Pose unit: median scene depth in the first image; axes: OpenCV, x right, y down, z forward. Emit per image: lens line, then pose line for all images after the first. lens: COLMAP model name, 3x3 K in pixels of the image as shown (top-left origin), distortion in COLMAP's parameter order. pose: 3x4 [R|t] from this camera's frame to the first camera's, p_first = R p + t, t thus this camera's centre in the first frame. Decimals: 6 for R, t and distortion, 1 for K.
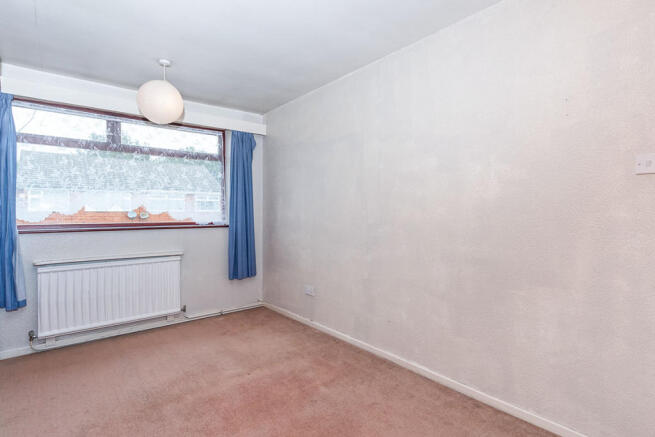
lens RADIAL K [[329.8, 0, 326.6], [0, 329.8, 213.8], [0, 0, 1]] dist [0.006867, 0.000287]
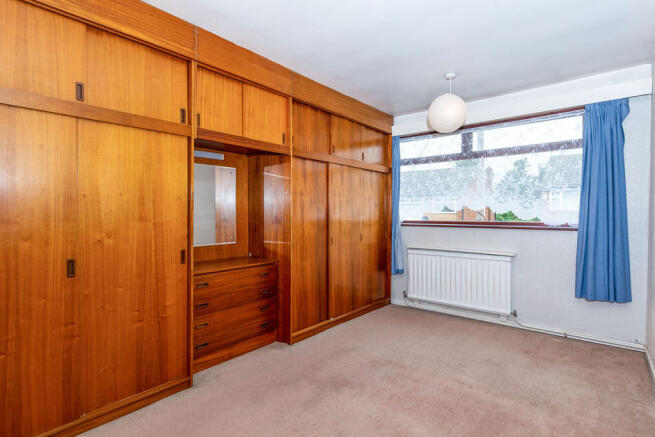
lens RADIAL K [[329.8, 0, 330.2], [0, 329.8, 218.2], [0, 0, 1]] dist [0.006867, 0.000287]
pose [[0.205451, 0.019833, -0.978466, 0.395840], [-0.002447, 0.999802, 0.019751, -0.003579], [0.978664, -0.001664, 0.205459, 0.292746]]
